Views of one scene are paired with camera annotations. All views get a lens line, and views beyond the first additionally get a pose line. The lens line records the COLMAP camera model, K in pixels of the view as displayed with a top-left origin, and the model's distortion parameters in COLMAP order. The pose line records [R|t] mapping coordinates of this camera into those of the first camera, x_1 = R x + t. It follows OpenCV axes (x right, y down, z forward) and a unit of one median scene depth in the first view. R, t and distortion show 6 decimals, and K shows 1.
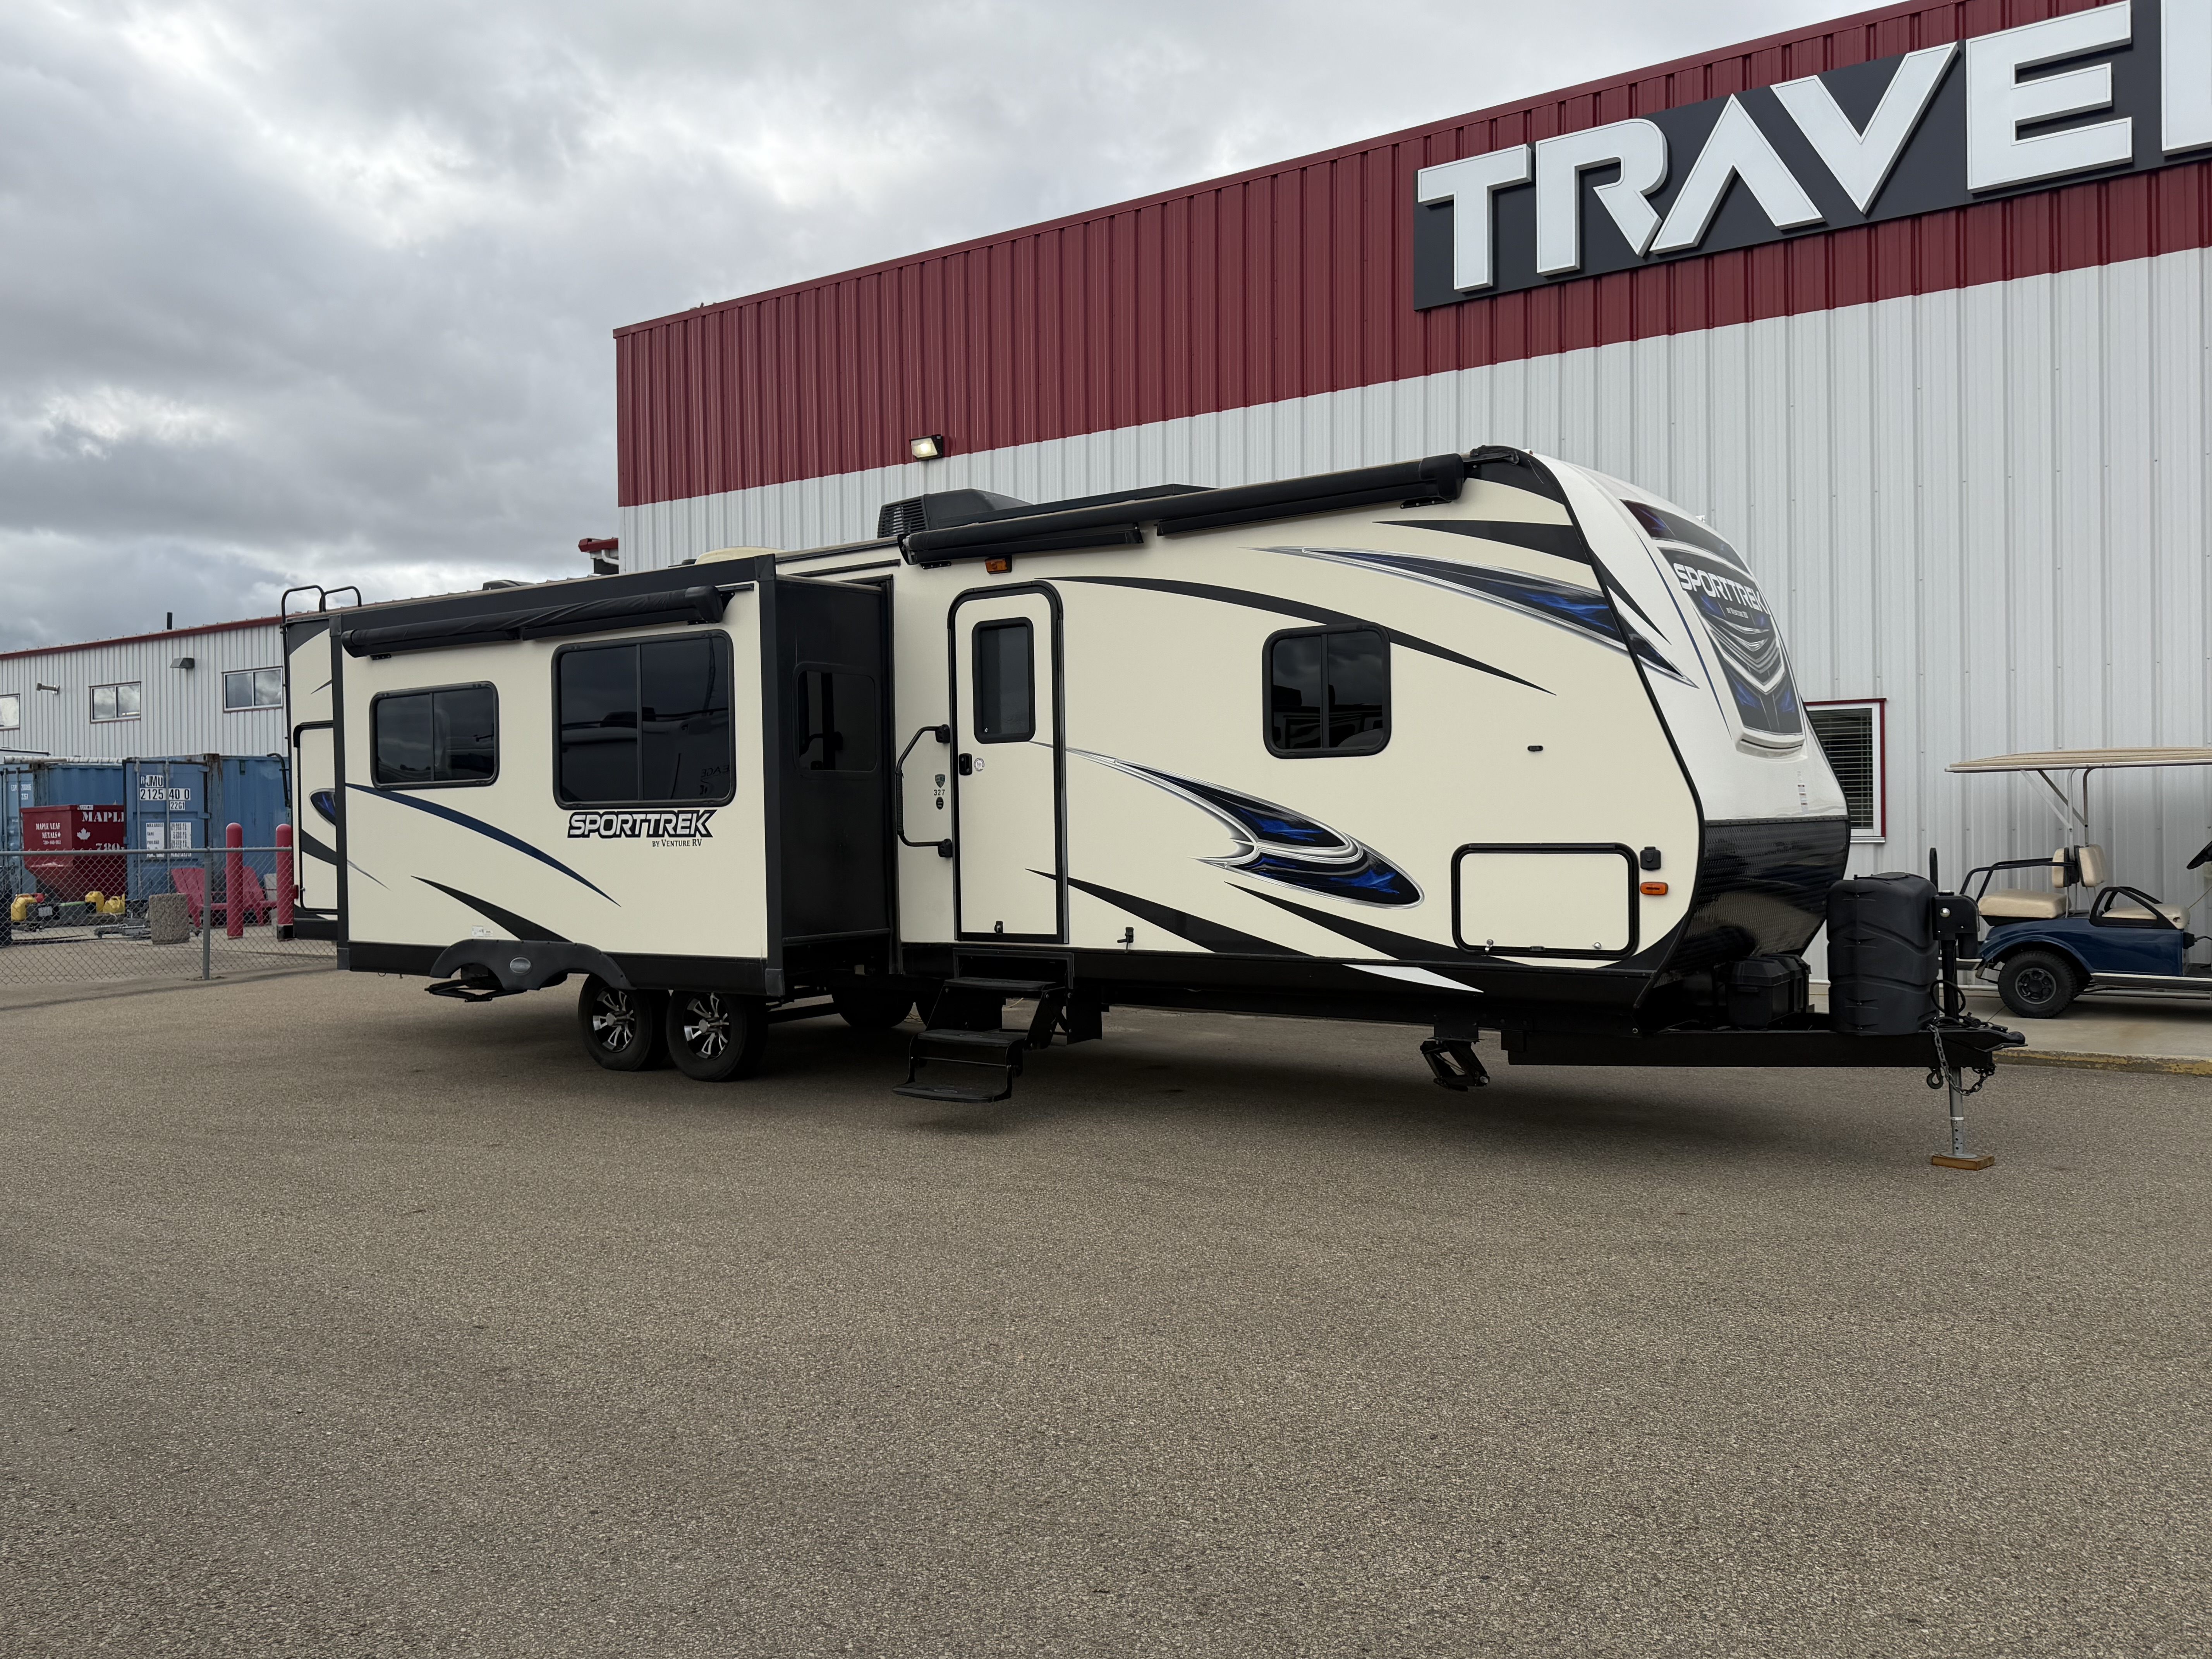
lens RADIAL K [[1747.3, 0, 1108.8], [0, 1747.3, 820.3], [0, 0, 1]] dist [0.037577, -0.005437]
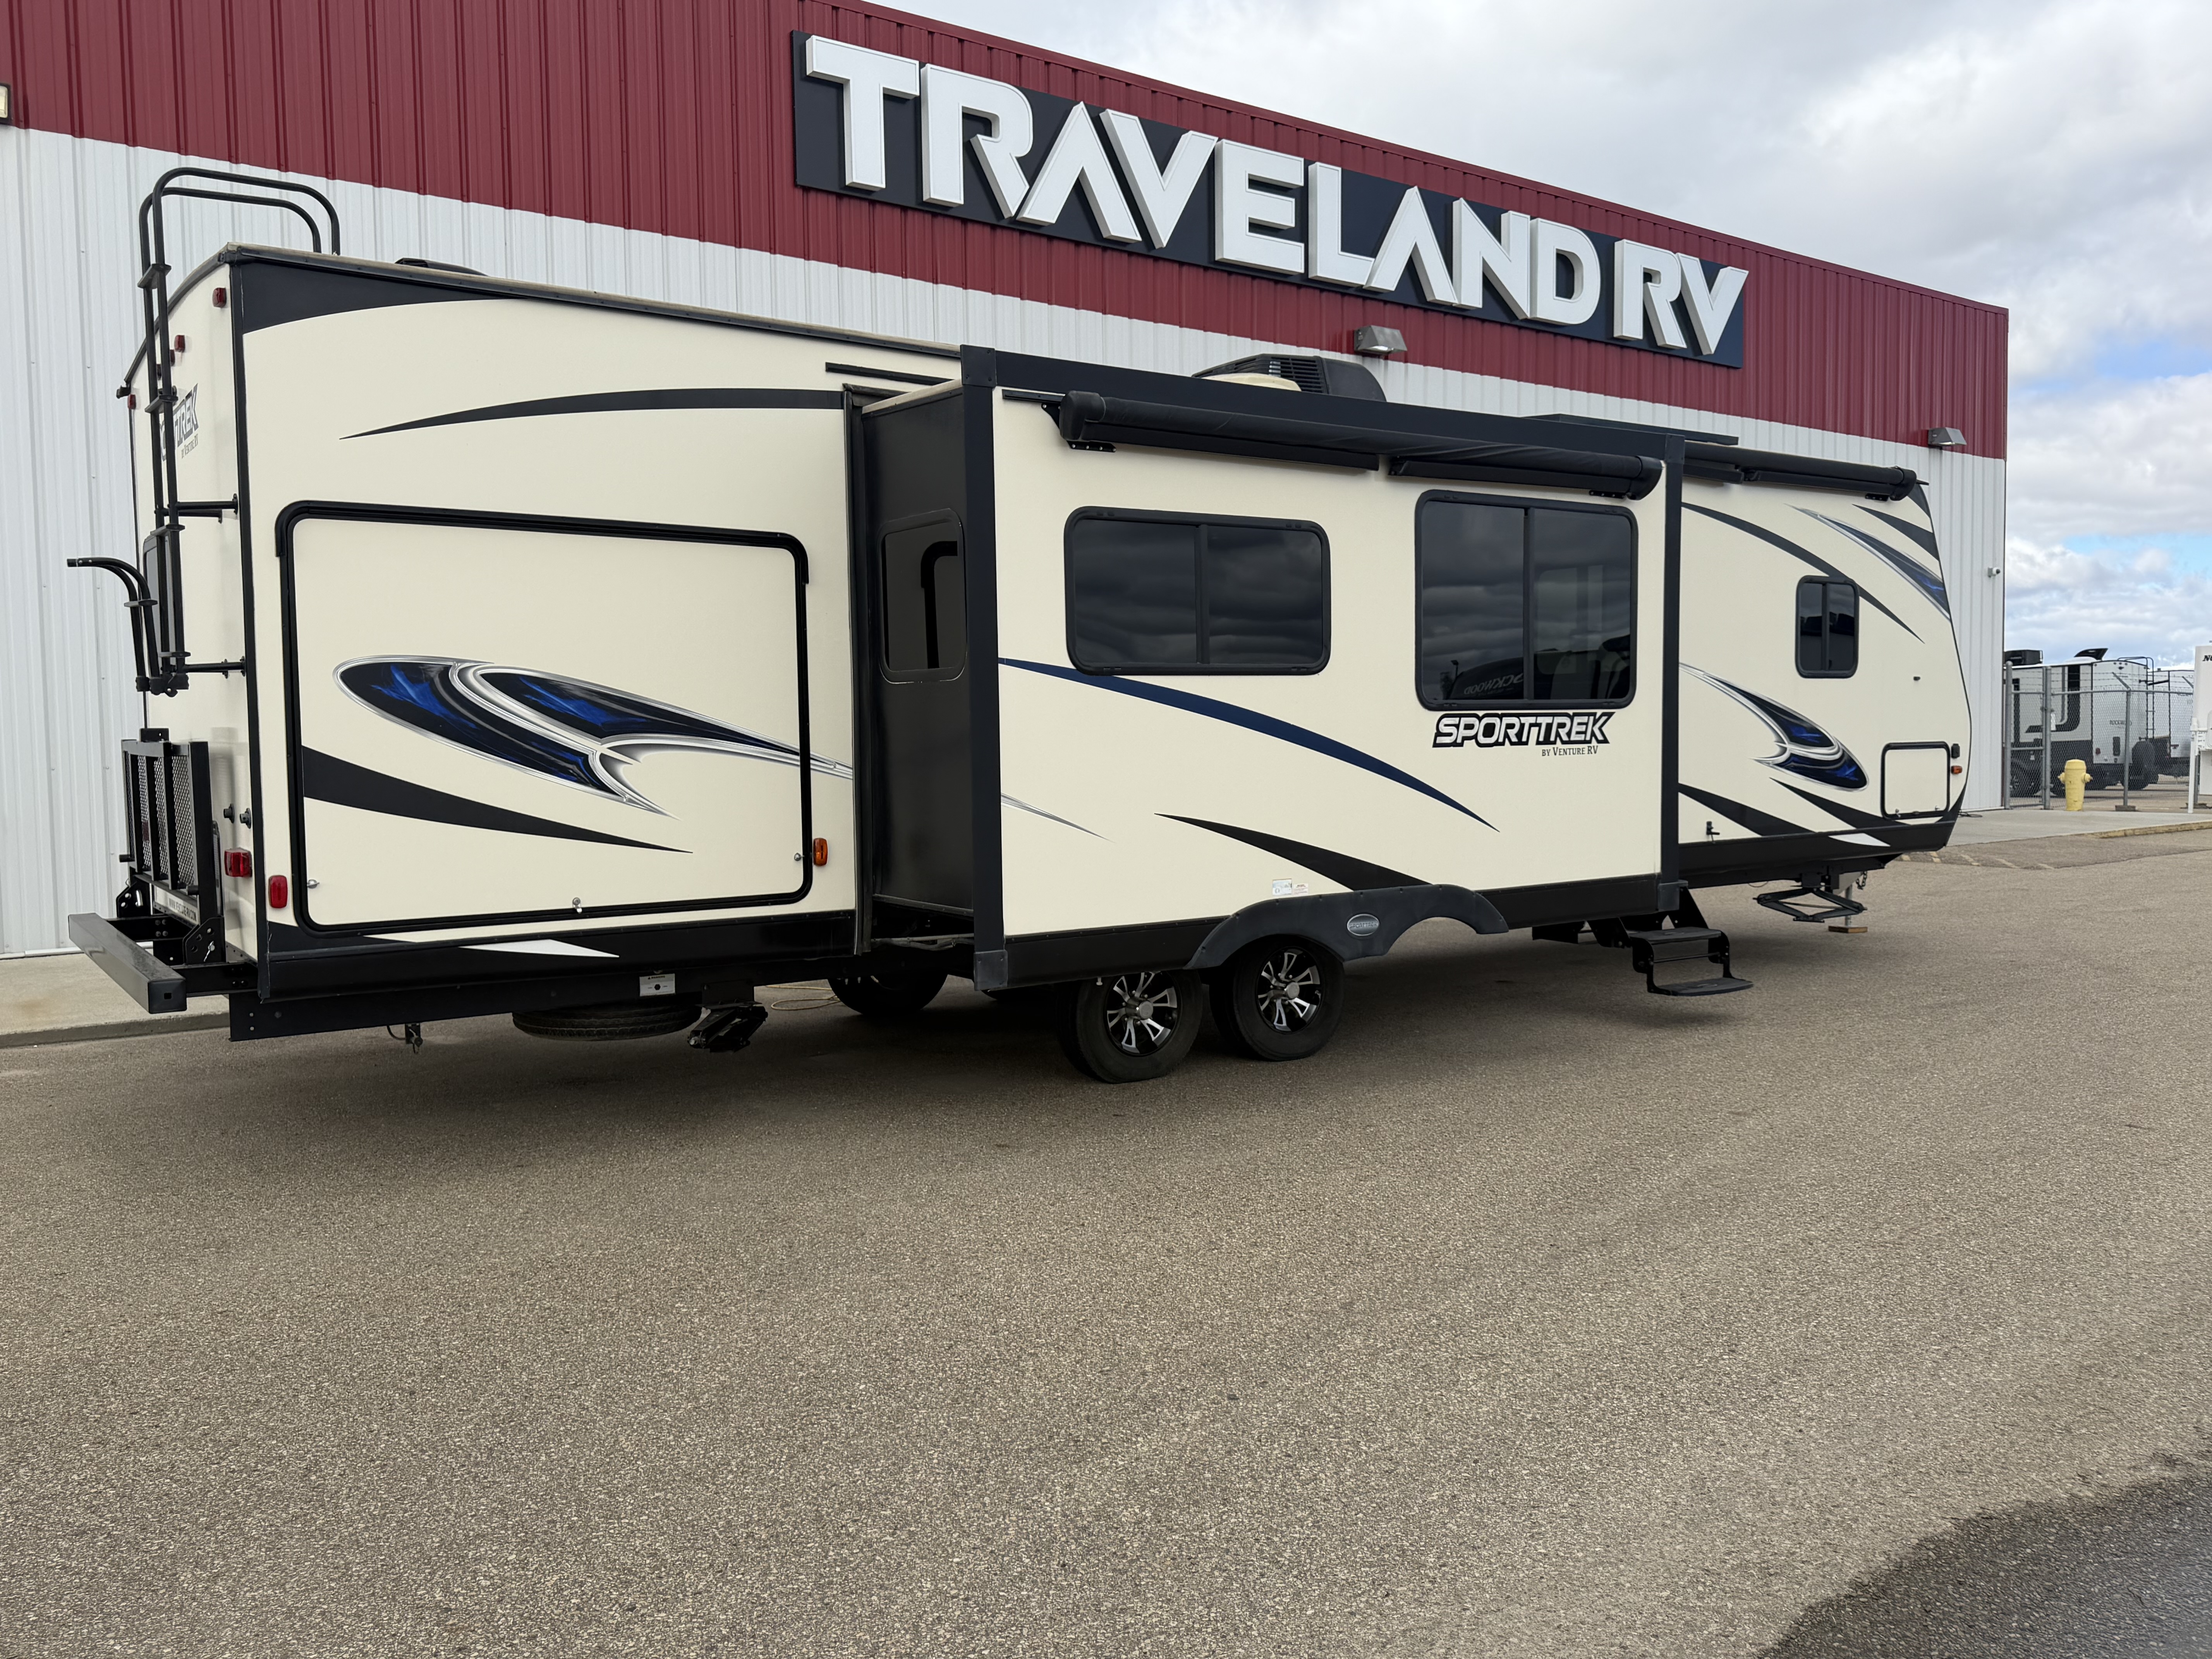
lens RADIAL K [[1747.3, 0, 1113.9], [0, 1747.3, 829.2], [0, 0, 1]] dist [0.037577, -0.005437]
pose [[0.337342, -0.045540, 0.940280, -1.096548], [0.010231, 0.998948, 0.044711, 0.010321], [-0.941327, -0.005463, 0.337453, 0.895927]]
